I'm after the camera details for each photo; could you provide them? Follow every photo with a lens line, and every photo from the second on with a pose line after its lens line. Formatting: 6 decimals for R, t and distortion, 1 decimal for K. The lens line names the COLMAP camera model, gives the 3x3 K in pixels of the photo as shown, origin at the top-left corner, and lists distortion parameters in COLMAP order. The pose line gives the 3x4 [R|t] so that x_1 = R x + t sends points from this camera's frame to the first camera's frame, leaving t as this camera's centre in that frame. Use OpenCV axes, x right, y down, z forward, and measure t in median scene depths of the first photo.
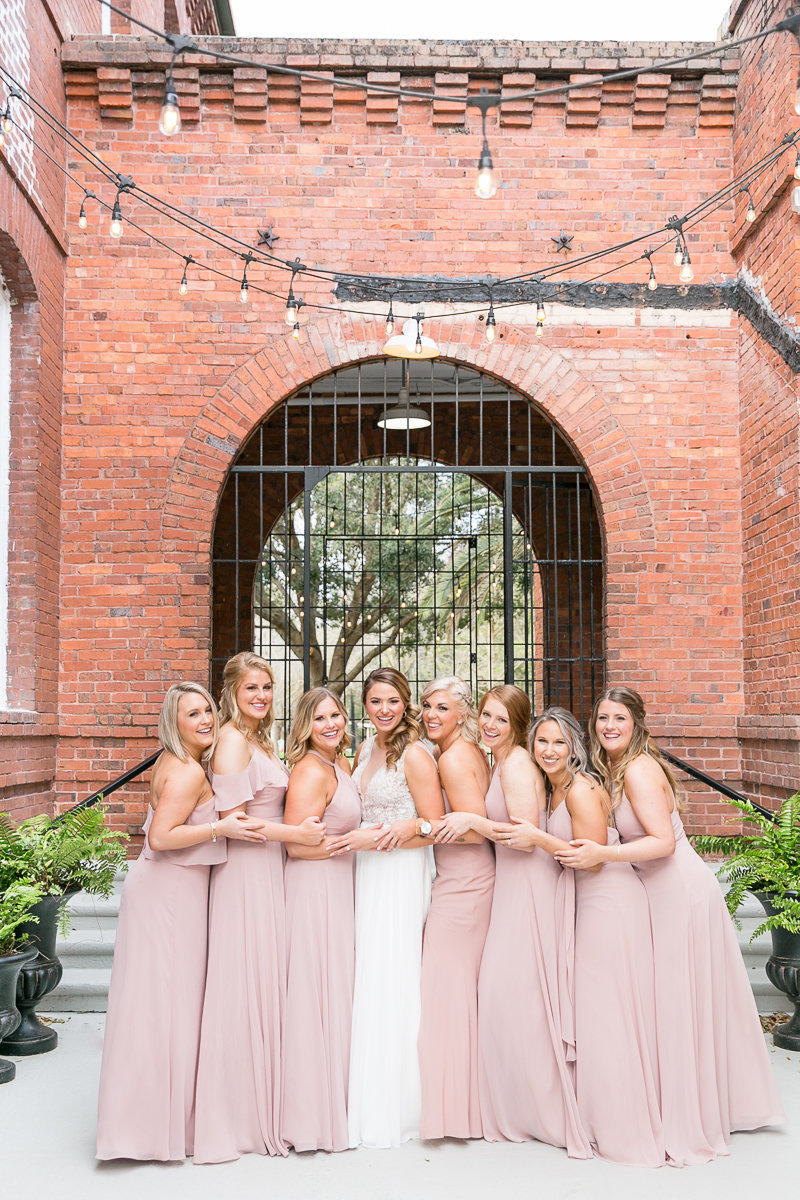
lens RADIAL K [[1291.6, 0, 379.2], [0, 1291.6, 638.0], [0, 0, 1]] dist [-0.013911, 0.000547]
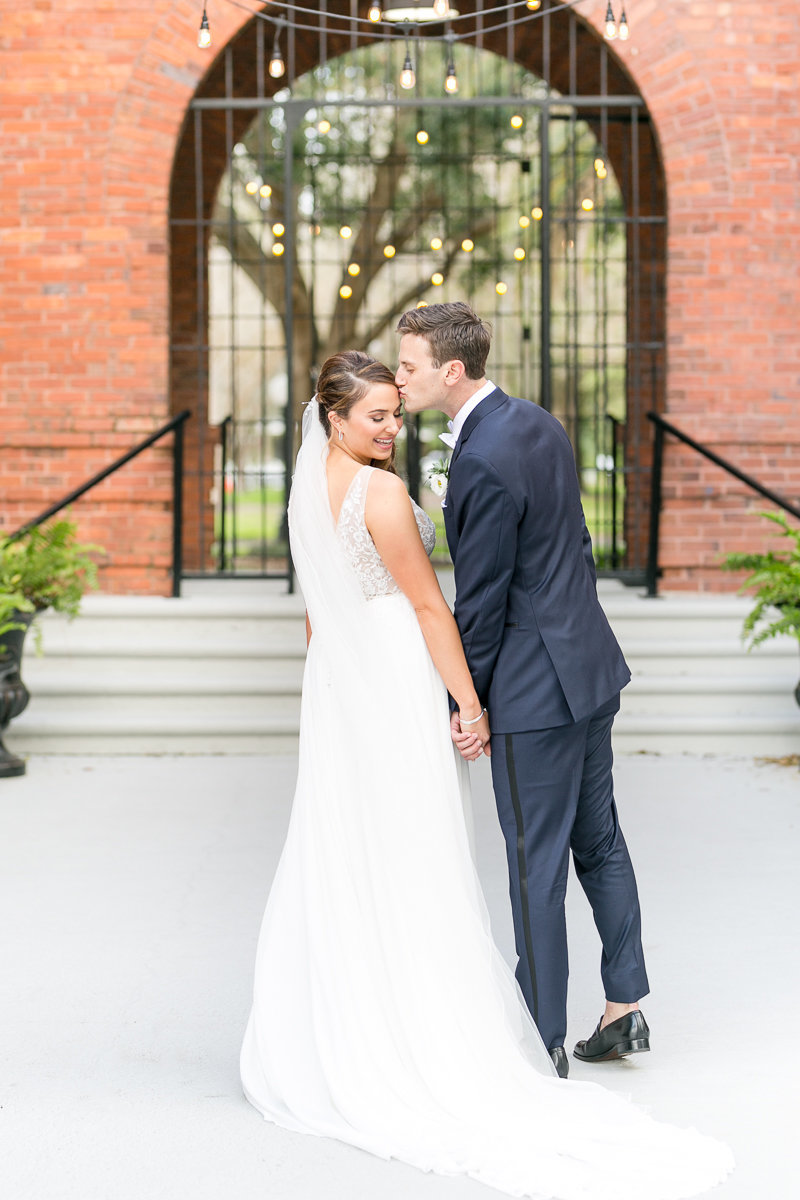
lens RADIAL K [[3156.6, 0, 400.0], [0, 3156.6, 600.0], [0, 0, 1]] dist [0.001545, -0.294988]
pose [[0.999832, -0.003051, -0.018090, 0.046619], [0.005198, 0.992778, 0.119854, -0.061674], [0.017594, -0.119928, 0.992627, -0.947327]]
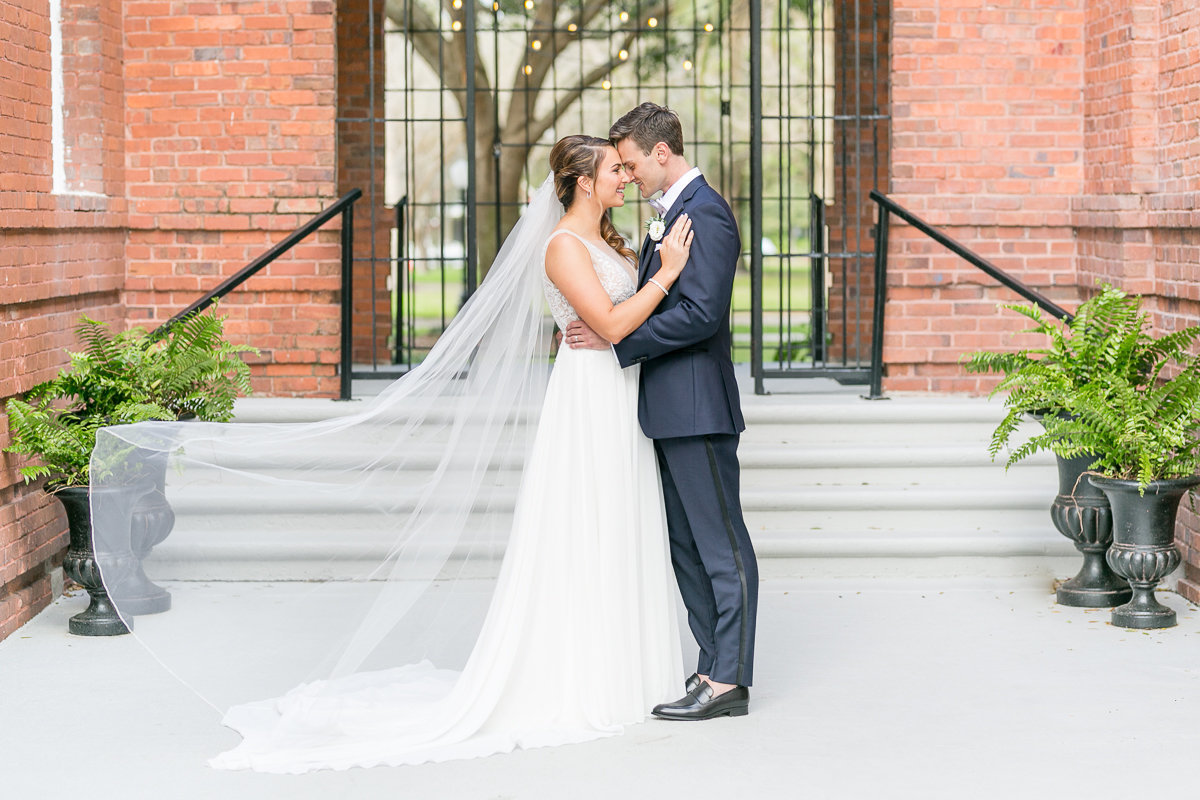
lens RADIAL K [[2801.5, 0, 614.5], [0, 2801.5, 399.8], [0, 0, 1]] dist [0.001313, -0.004153]
pose [[0.999988, -0.004788, -0.001037, 0.023833], [0.004883, 0.991230, 0.132060, -0.033828], [0.000396, -0.132064, 0.991241, -0.553511]]
